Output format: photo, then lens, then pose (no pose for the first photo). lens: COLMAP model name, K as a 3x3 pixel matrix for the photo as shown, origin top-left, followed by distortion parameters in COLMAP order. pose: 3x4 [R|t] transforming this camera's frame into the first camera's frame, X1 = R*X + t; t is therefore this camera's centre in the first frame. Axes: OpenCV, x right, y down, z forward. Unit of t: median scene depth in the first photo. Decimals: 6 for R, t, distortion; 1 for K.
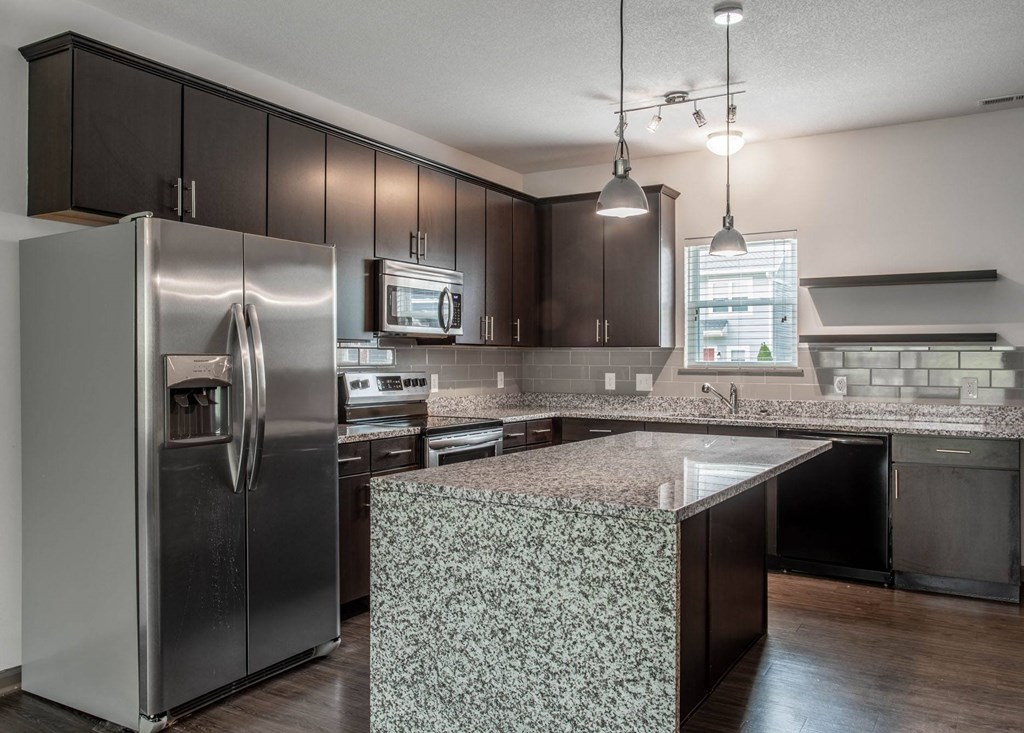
lens RADIAL K [[787.3, 0, 513.1], [0, 787.3, 365.4], [0, 0, 1]] dist [-0.009903, -0.001195]
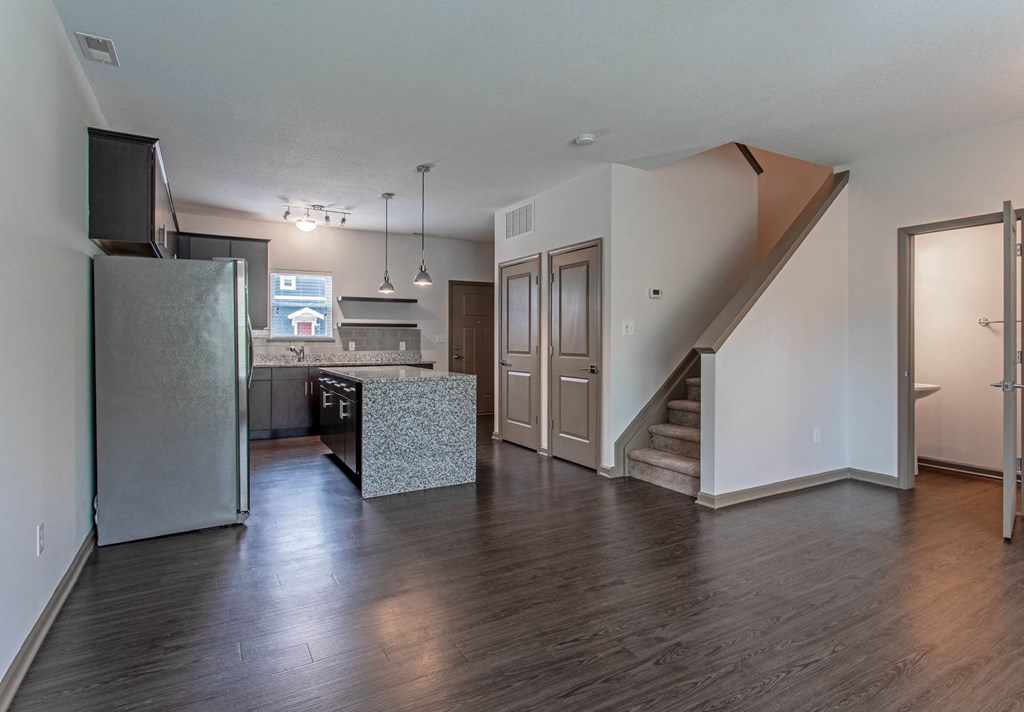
lens RADIAL K [[540.4, 0, 513.2], [0, 540.4, 349.7], [0, 0, 1]] dist [0.001166, 0.000174]
pose [[0.503846, -0.021548, 0.863525, -1.559369], [0.004982, 0.999745, 0.022040, 0.010529], [-0.863779, -0.006803, 0.503824, -0.335449]]
